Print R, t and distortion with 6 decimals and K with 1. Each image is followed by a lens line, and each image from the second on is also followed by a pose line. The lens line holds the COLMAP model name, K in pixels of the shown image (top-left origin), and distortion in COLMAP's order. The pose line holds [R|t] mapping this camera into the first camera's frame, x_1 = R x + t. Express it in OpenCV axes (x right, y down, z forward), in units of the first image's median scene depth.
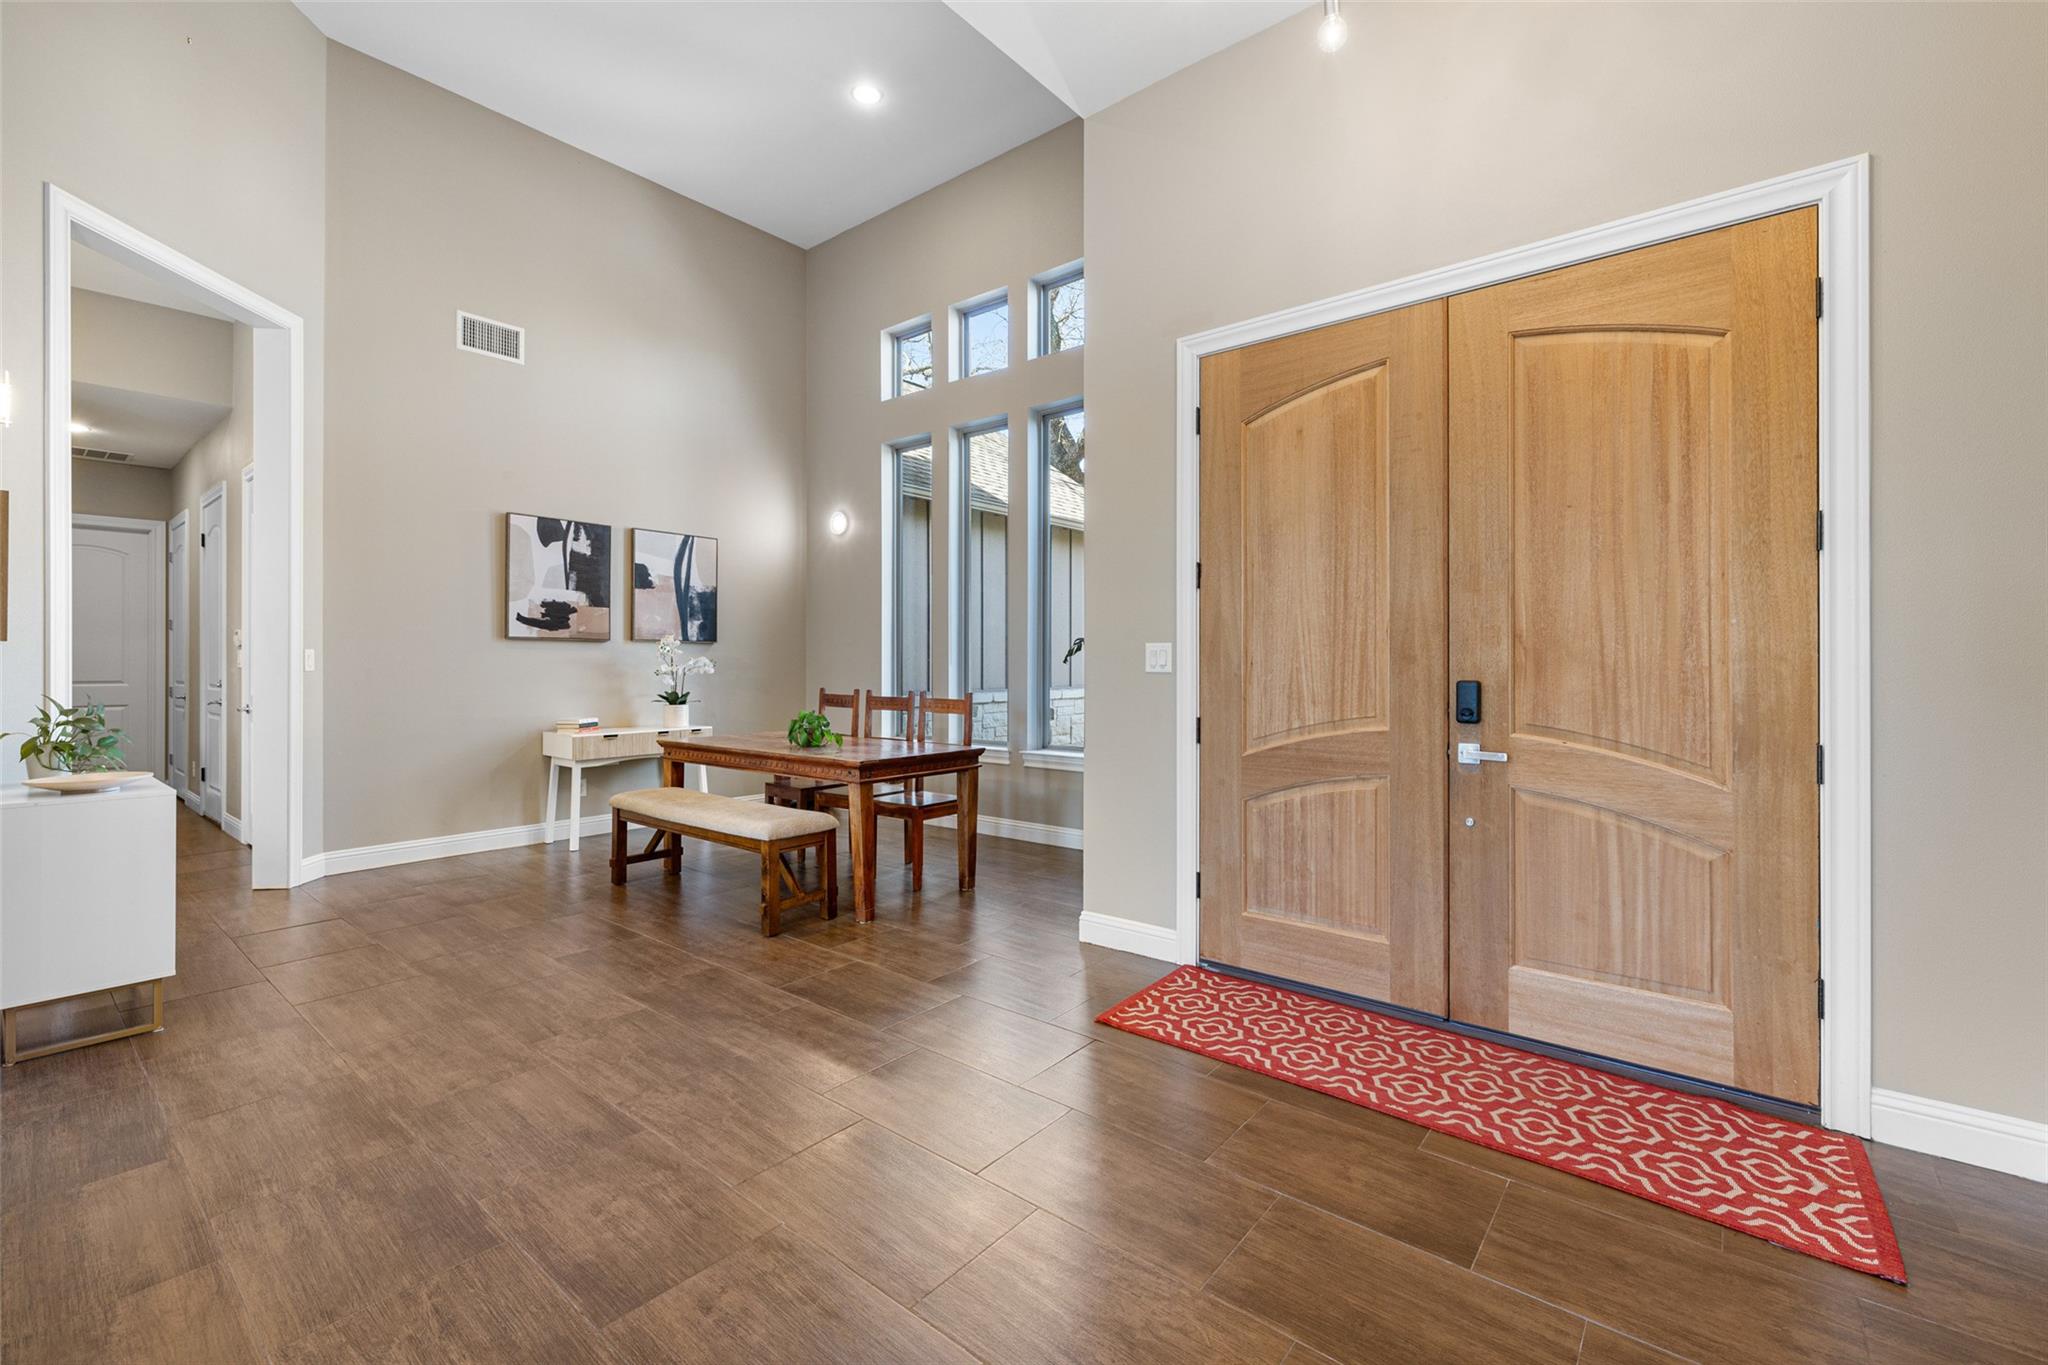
lens RADIAL K [[863.2, 0, 1024.4], [0, 863.2, 659.0], [0, 0, 1]] dist [0.002430, 0.000204]
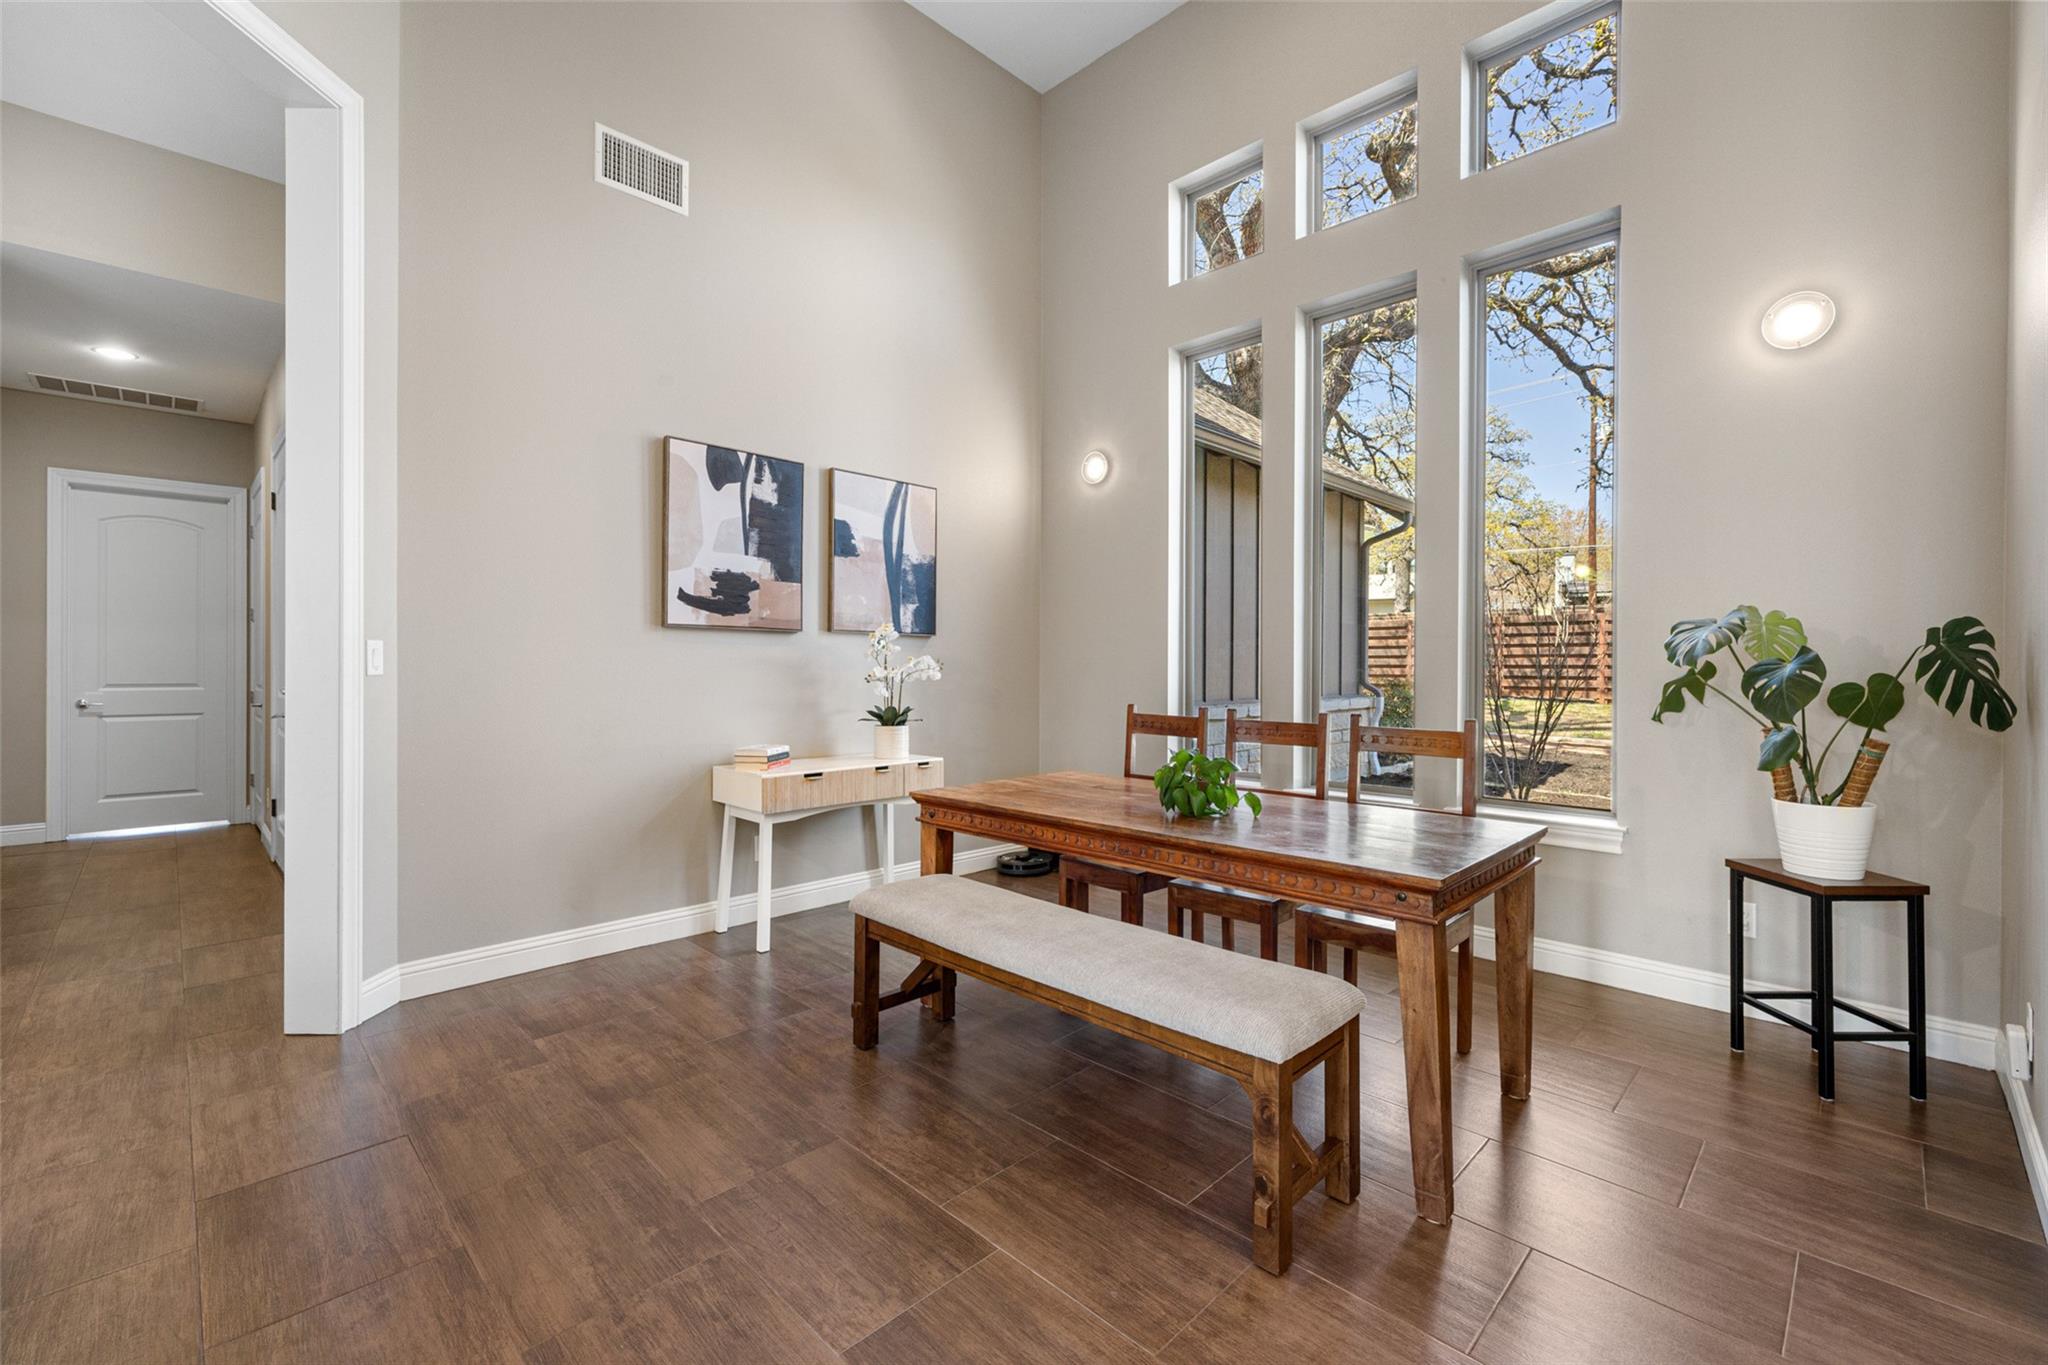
lens RADIAL K [[864.1, 0, 1023.4], [0, 864.1, 668.8], [0, 0, 1]] dist [0.000342, 0.000351]
pose [[0.995218, 0.004698, -0.097568, -0.468001], [-0.003934, 0.999960, 0.008026, 0.004129], [0.097602, -0.007604, 0.995196, 0.659463]]
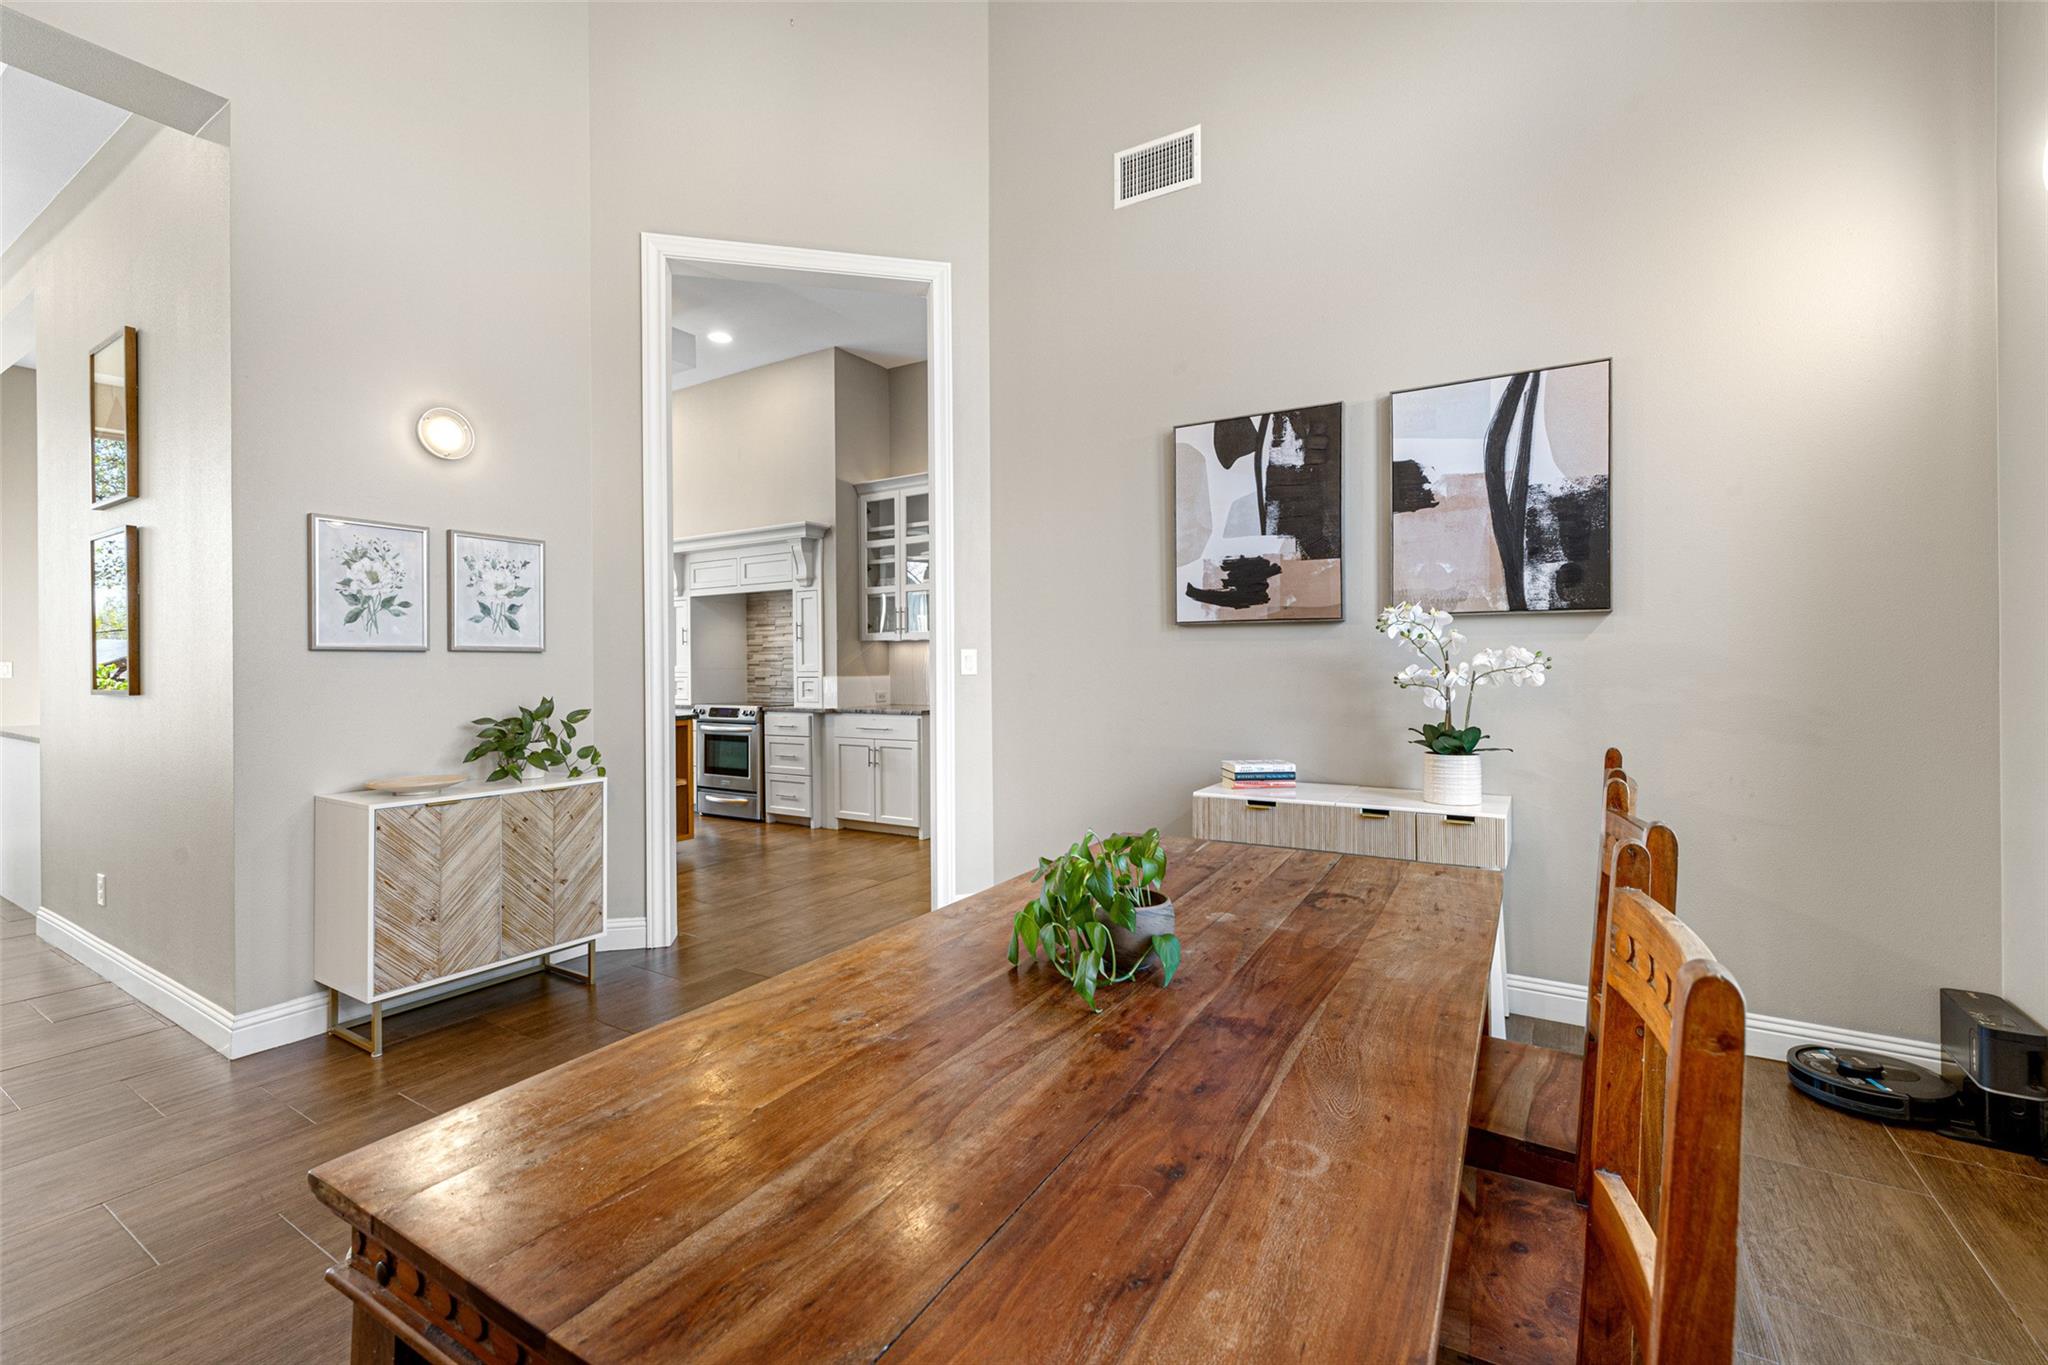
lens RADIAL K [[864.1, 0, 1023.4], [0, 864.1, 668.8], [0, 0, 1]] dist [0.000342, 0.000351]
pose [[0.130931, 0.000513, -0.991391, 0.034392], [0.009816, 0.999950, 0.001814, 0.011077], [0.991343, -0.009969, 0.130919, 1.447000]]
